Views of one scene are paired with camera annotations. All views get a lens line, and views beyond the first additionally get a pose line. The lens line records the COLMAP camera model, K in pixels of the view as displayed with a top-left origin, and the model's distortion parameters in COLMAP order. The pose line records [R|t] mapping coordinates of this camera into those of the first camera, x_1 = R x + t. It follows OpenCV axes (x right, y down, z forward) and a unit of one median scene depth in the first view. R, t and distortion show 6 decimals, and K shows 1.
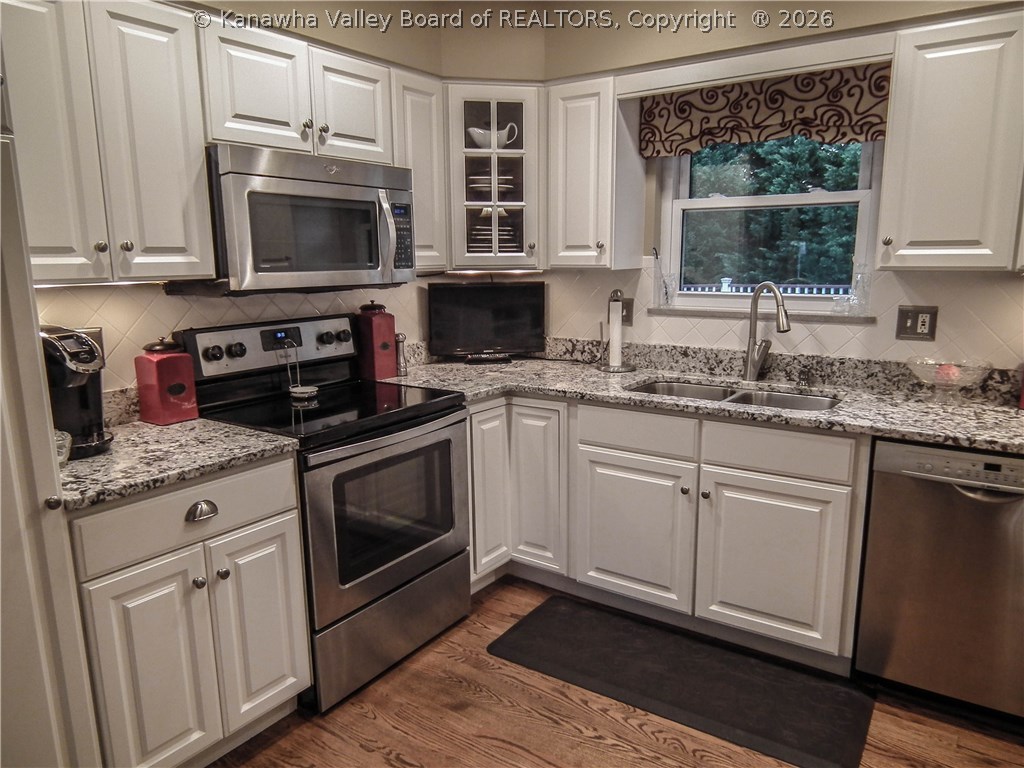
lens RADIAL K [[703.3, 0, 513.1], [0, 703.3, 392.8], [0, 0, 1]] dist [-0.001392, -0.007357]
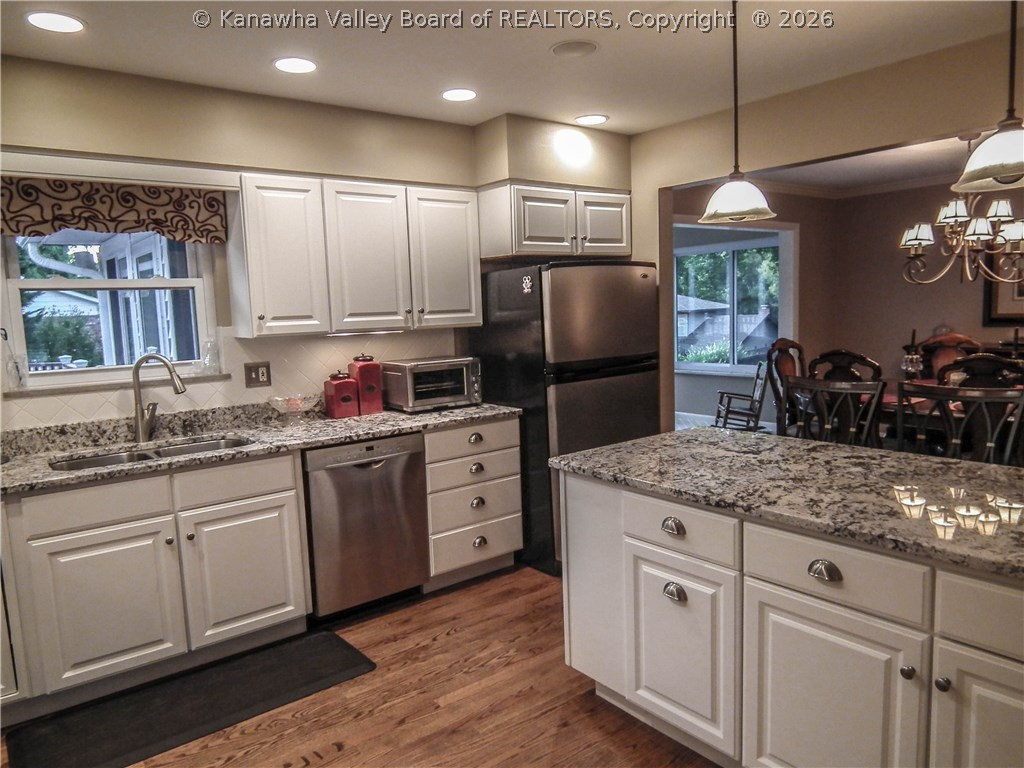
lens RADIAL K [[703.3, 0, 513.1], [0, 703.3, 392.8], [0, 0, 1]] dist [-0.001392, -0.007357]
pose [[0.291306, -0.118335, 0.949283, -0.578578], [0.215782, 0.974874, 0.055308, -0.030778], [-0.931976, 0.188727, 0.309521, 0.101613]]
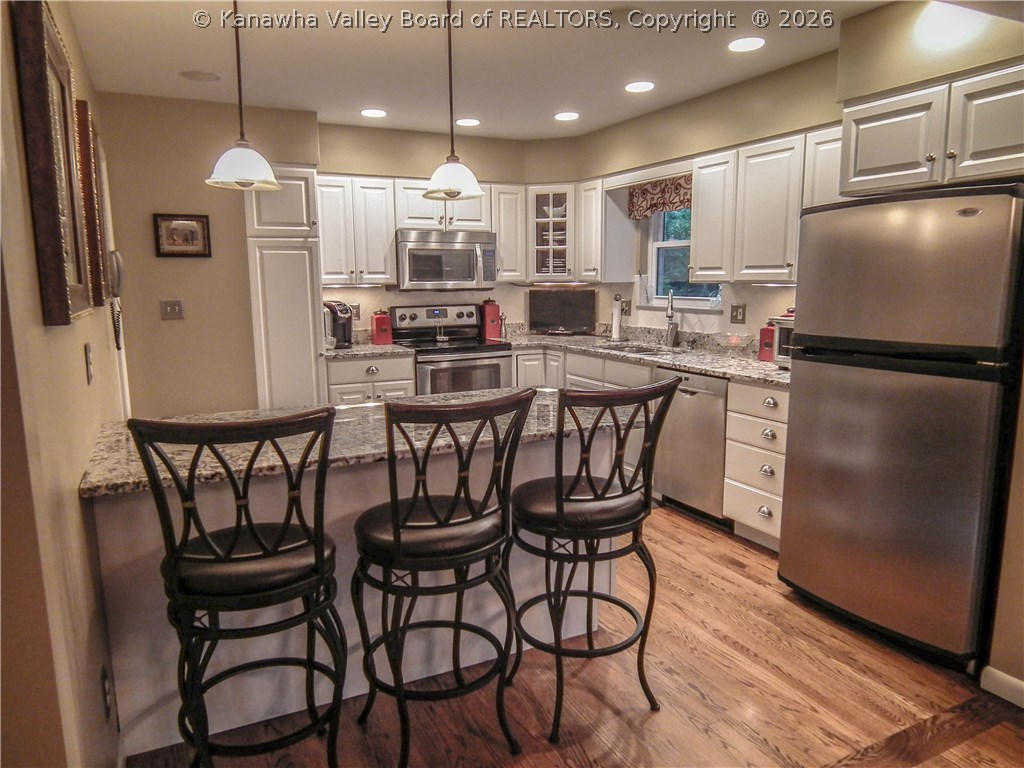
lens RADIAL K [[703.3, 0, 513.1], [0, 703.3, 392.8], [0, 0, 1]] dist [-0.001392, -0.007357]
pose [[0.879242, 0.079192, -0.469747, 0.880337], [-0.090446, 0.995900, -0.001399, 0.142237], [0.467710, 0.043716, 0.882800, -0.752049]]
